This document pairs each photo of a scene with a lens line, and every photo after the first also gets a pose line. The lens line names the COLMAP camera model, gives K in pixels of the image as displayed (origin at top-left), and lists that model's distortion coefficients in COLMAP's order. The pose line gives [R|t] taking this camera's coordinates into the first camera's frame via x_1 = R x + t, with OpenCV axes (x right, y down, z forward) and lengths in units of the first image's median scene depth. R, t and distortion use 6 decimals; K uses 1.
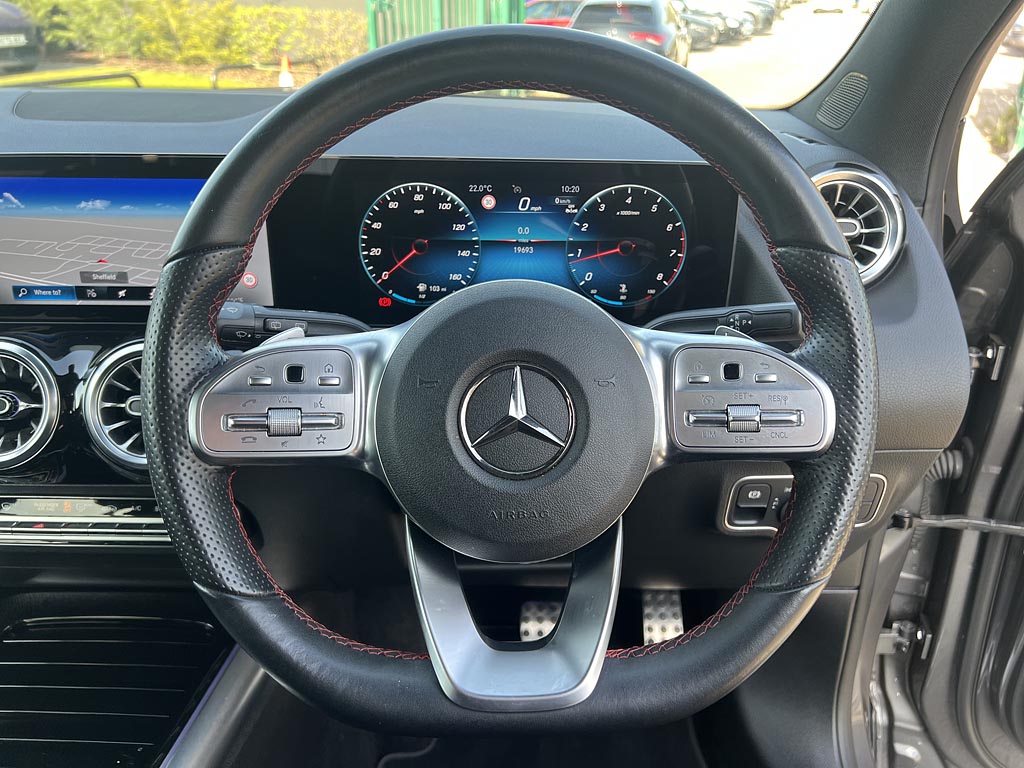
lens RADIAL K [[784.8, 0, 514.9], [0, 784.8, 388.4], [0, 0, 1]] dist [0.065731, -0.084077]
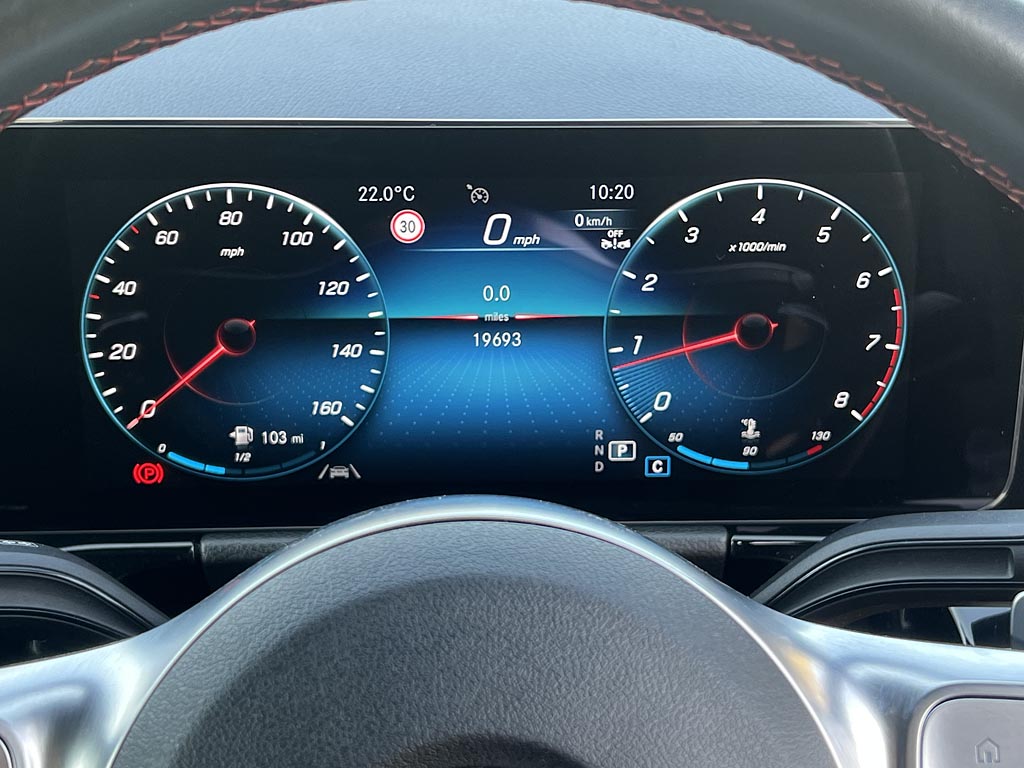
lens RADIAL K [[1651.3, 0, 505.6], [0, 1651.3, 359.4], [0, 0, 1]] dist [0.135940, 0.000000]
pose [[0.999829, -0.016507, 0.008282, 0.010777], [0.017010, 0.997749, -0.064861, -0.148161], [-0.007192, 0.064991, 0.997860, 0.218465]]
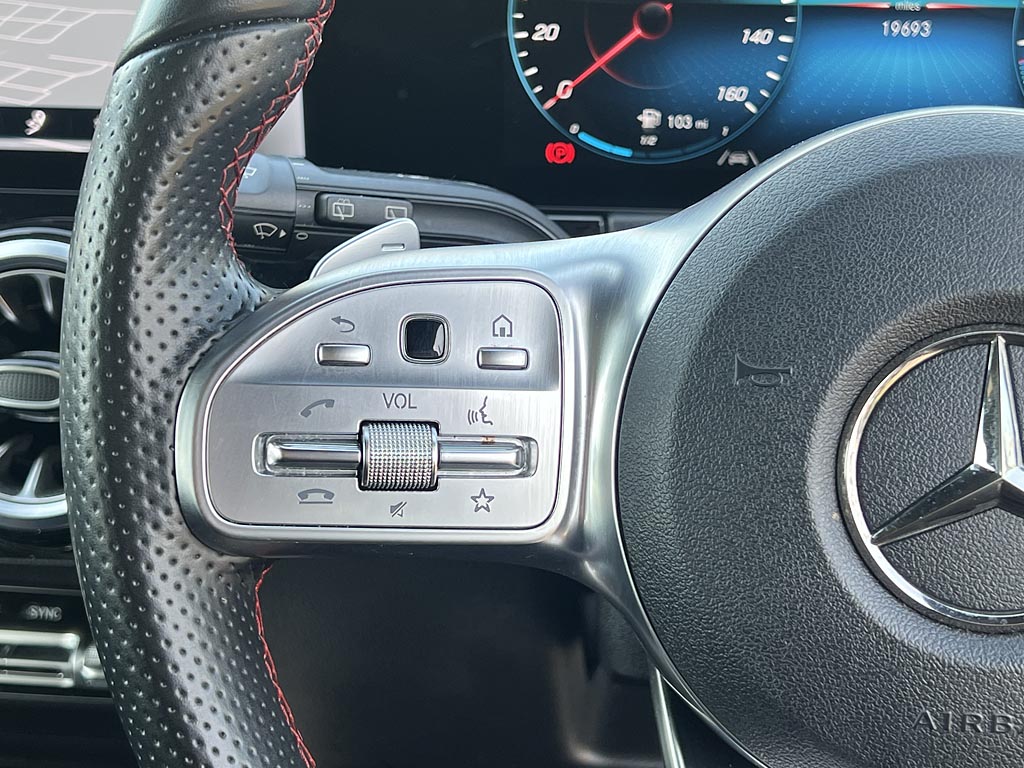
lens RADIAL K [[1651.3, 0, 500.5], [0, 1651.3, 392.3], [0, 0, 1]] dist [0.135940, 0.000000]
pose [[0.994104, 0.033902, -0.102997, -0.136005], [-0.029415, 0.998564, 0.044768, -0.027028], [0.104366, -0.041475, 0.993674, 0.140538]]
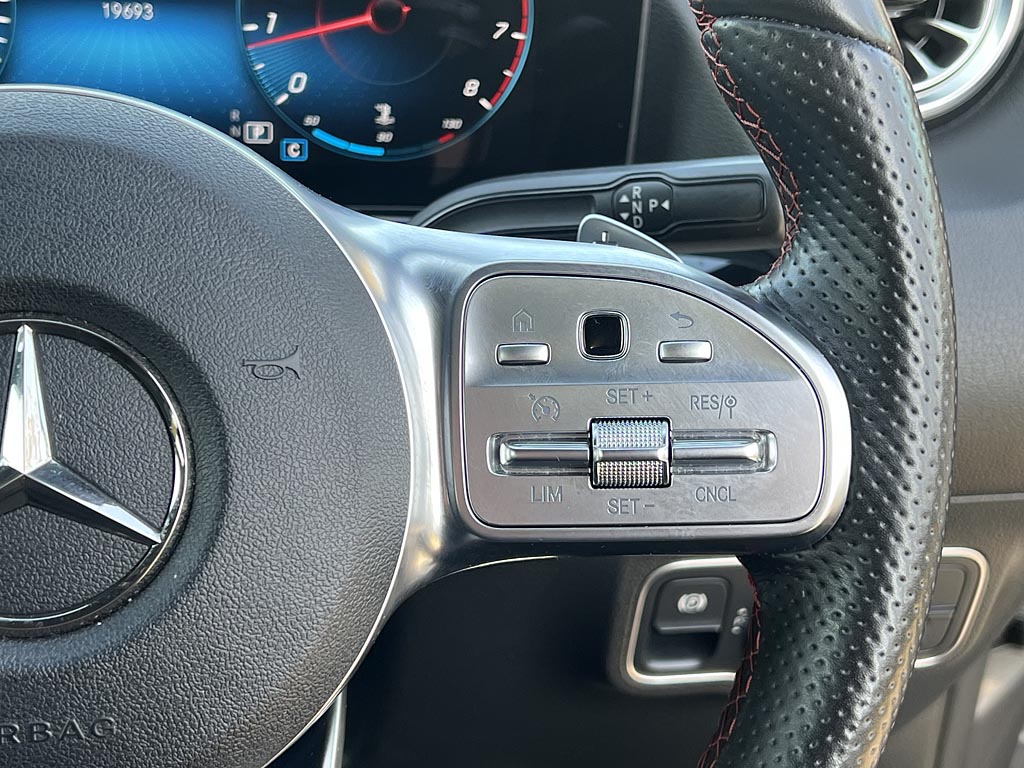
lens RADIAL K [[1651.3, 0, 512.9], [0, 1651.3, 388.9], [0, 0, 1]] dist [0.135940, 0.000000]
pose [[0.988136, -0.011792, 0.153128, 0.094283], [0.005543, 0.999137, 0.041168, -0.026130], [-0.153481, -0.039831, 0.987349, 0.172822]]
